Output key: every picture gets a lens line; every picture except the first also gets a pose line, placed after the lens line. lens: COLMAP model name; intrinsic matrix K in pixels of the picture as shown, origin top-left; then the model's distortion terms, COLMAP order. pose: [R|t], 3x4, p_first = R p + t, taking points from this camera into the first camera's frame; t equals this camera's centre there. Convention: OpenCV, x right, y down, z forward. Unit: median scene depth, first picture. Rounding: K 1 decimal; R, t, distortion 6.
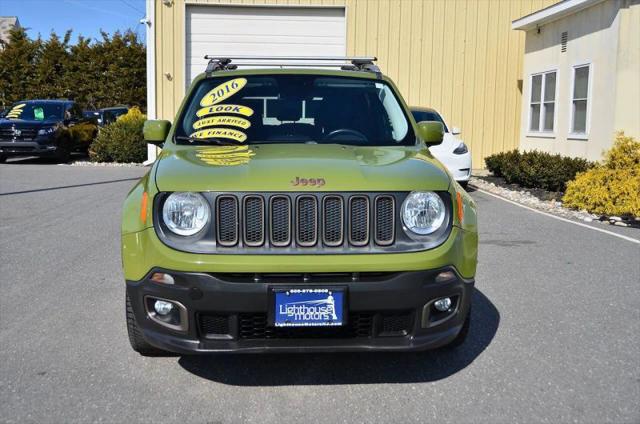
lens RADIAL K [[639.8, 0, 324.3], [0, 639.8, 210.9], [0, 0, 1]] dist [-0.009877, -0.005405]
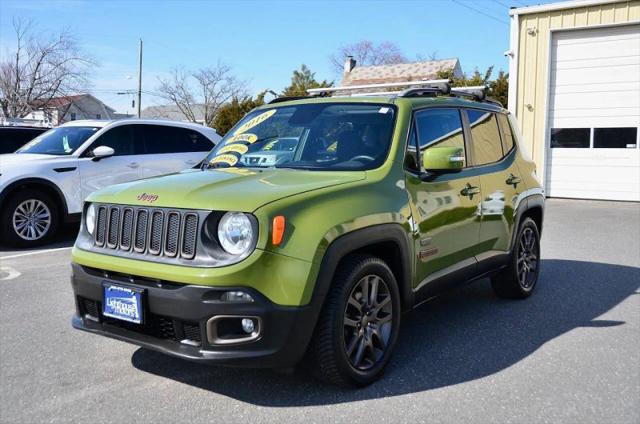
lens RADIAL K [[667.2, 0, 320.7], [0, 667.2, 204.7], [0, 0, 1]] dist [-0.020578, -0.014210]
pose [[0.761757, 0.044236, -0.646350, 0.849790], [-0.086839, 0.995635, -0.034202, -0.015423], [0.642016, 0.082182, 0.762274, 0.238116]]
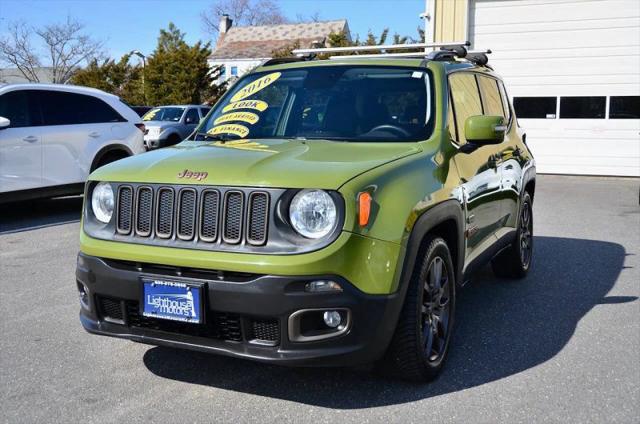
lens RADIAL K [[741.8, 0, 323.0], [0, 741.8, 212.3], [0, 0, 1]] dist [-0.019762, -0.008448]
pose [[0.871445, 0.050093, -0.487929, 0.601101], [-0.062101, 0.998034, -0.008451, 0.008119], [0.486546, 0.037665, 0.872843, 0.091665]]
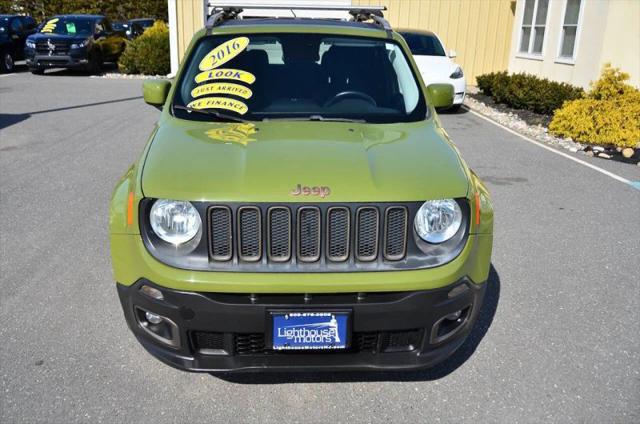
lens RADIAL K [[538.9, 0, 322.0], [0, 538.9, 205.3], [0, 0, 1]] dist [-0.011169, -0.008083]
pose [[0.999781, 0.017997, -0.010691, -0.001201], [-0.015766, 0.983357, 0.180998, -0.136947], [0.013771, -0.180790, 0.983425, 0.223212]]
